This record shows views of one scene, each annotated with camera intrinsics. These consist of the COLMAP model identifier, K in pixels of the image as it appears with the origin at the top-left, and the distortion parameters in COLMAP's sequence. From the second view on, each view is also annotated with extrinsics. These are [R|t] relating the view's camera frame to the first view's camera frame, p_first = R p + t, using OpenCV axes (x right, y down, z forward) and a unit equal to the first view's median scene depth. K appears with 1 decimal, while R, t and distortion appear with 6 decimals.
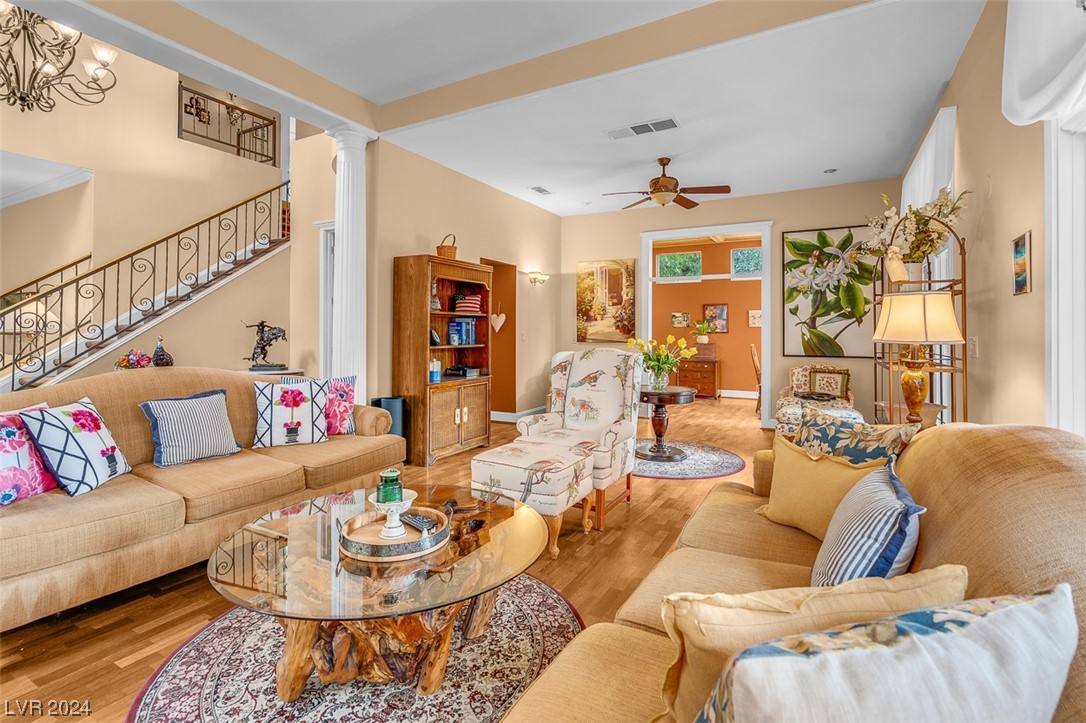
lens RADIAL K [[505.5, 0, 542.2], [0, 505.5, 338.6], [0, 0, 1]] dist [-0.002318, 0.000417]
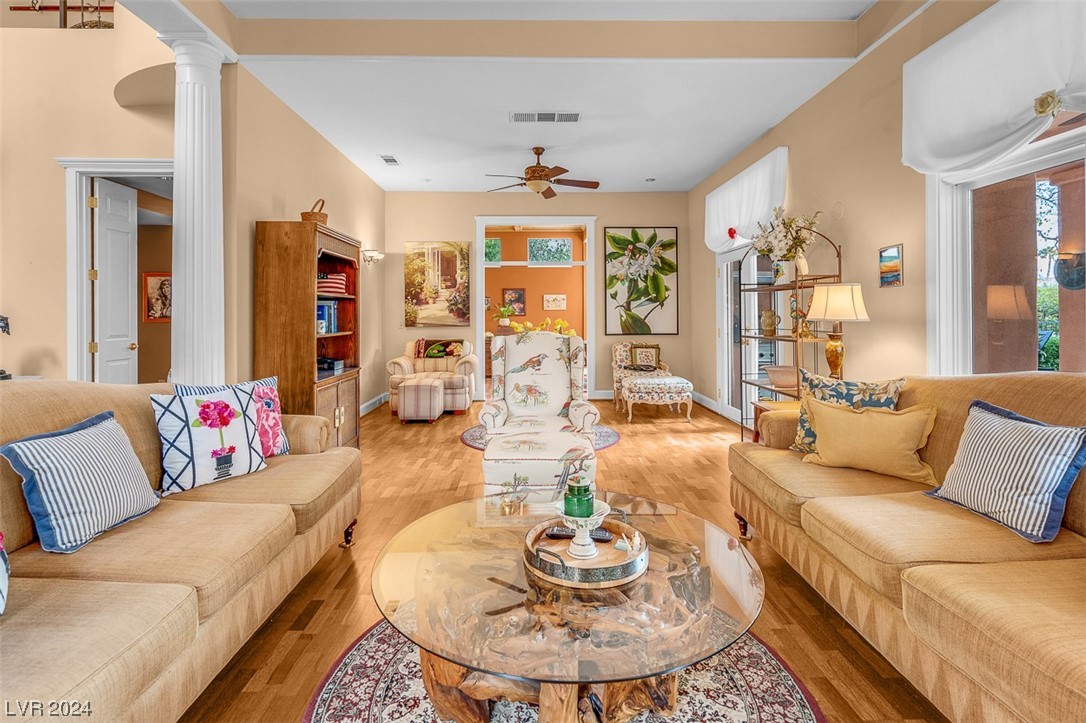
lens RADIAL K [[504.8, 0, 532.5], [0, 504.8, 322.4], [0, 0, 1]] dist [-0.000144, 0.000172]
pose [[0.862554, -0.016817, 0.505686, -0.269848], [0.016612, 0.999850, 0.004916, -0.002814], [-0.505692, 0.004160, 0.862704, 0.102048]]
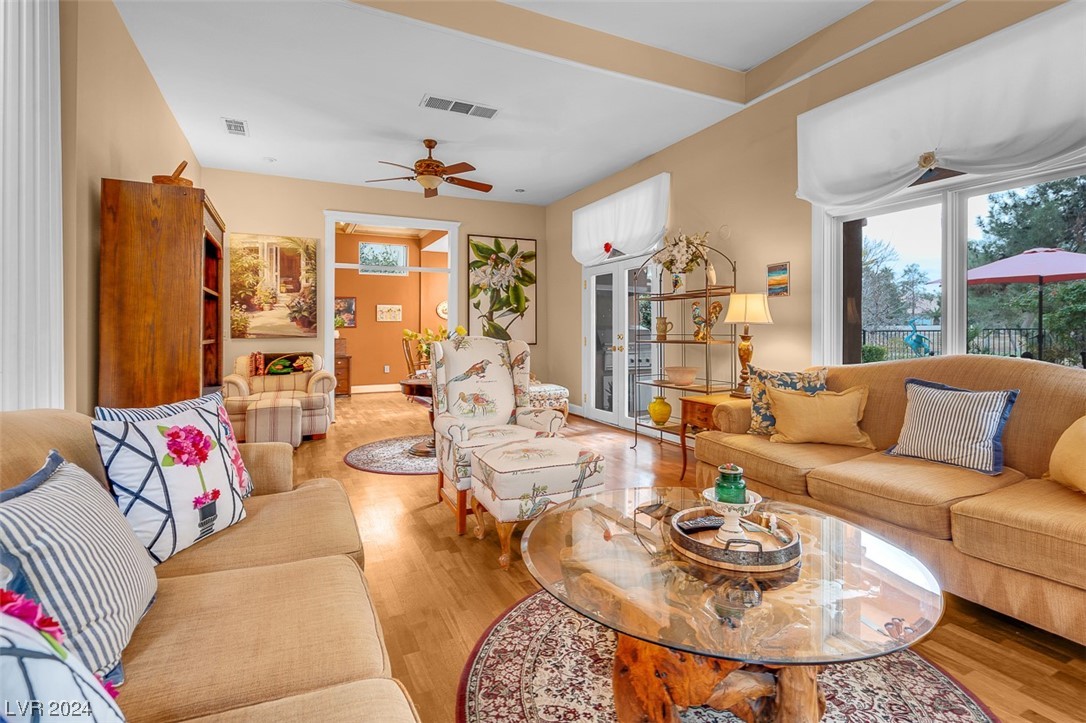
lens RADIAL K [[510.8, 0, 530.1], [0, 510.8, 339.6], [0, 0, 1]] dist [-0.002415, 0.000867]
pose [[0.573109, -0.020896, 0.819213, -0.404534], [0.018572, 0.999749, 0.012508, 0.010373], [-0.819269, 0.008045, 0.573353, 0.264551]]
